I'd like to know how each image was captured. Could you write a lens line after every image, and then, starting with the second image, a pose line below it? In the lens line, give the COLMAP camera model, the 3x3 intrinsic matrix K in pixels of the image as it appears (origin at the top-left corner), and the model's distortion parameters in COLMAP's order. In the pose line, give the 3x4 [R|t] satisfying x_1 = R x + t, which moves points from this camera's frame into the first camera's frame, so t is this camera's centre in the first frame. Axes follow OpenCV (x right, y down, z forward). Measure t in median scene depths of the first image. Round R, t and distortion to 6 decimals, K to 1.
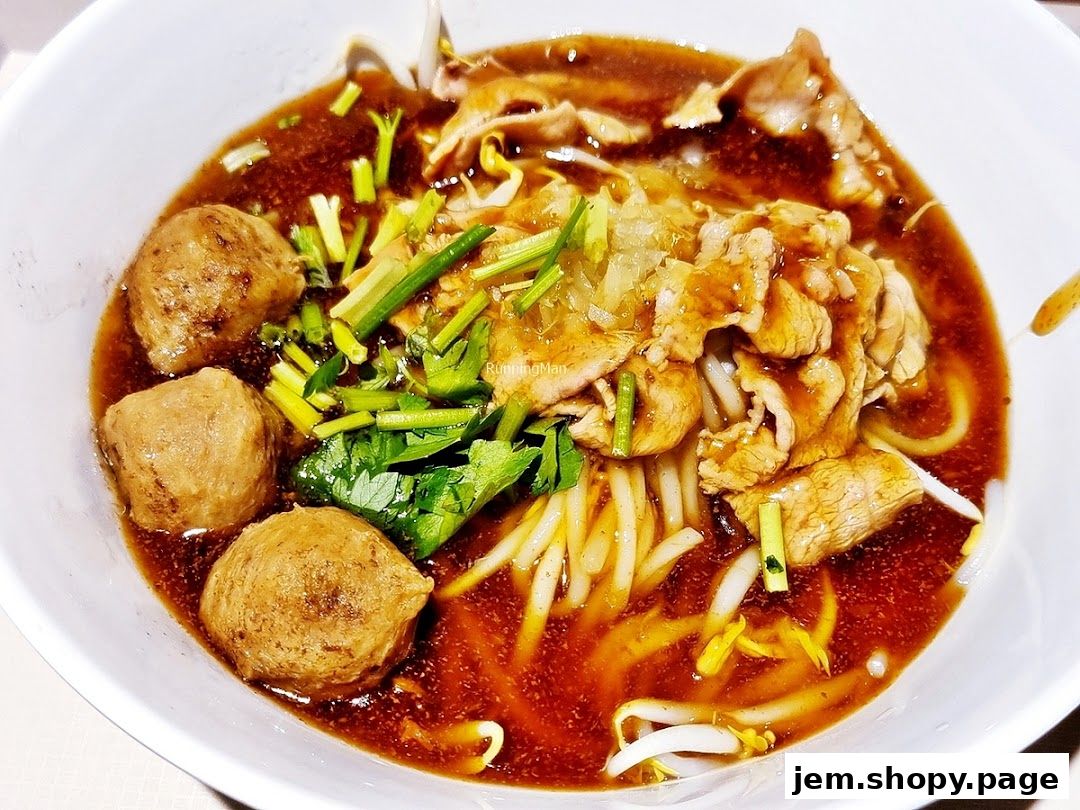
lens RADIAL K [[1078.1, 0, 540.0], [0, 1078.1, 405.0], [0, 0, 1]] dist [0.009111, 0.004817]
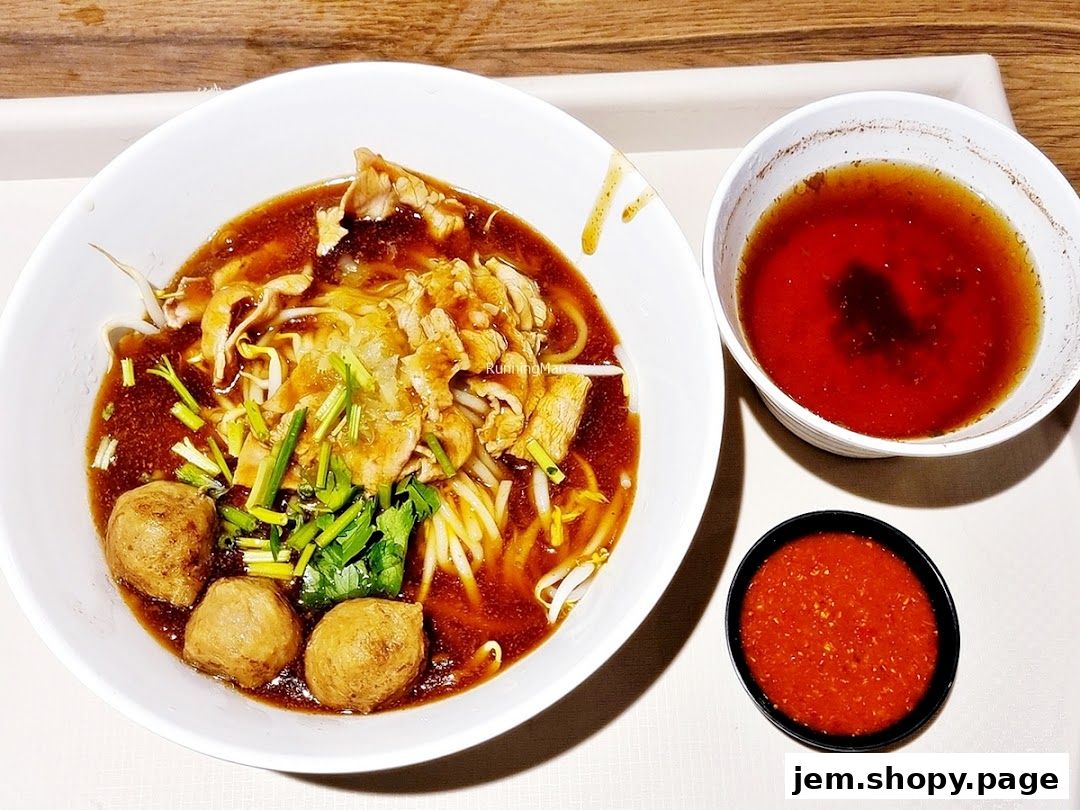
lens RADIAL K [[884.4, 0, 540.0], [0, 884.4, 405.0], [0, 0, 1]] dist [0.057290, 0.003023]
pose [[0.780001, -0.575700, 0.245294, -0.094710], [0.542130, 0.817444, 0.194626, -0.234667], [-0.312560, -0.018827, 0.949711, -0.380315]]
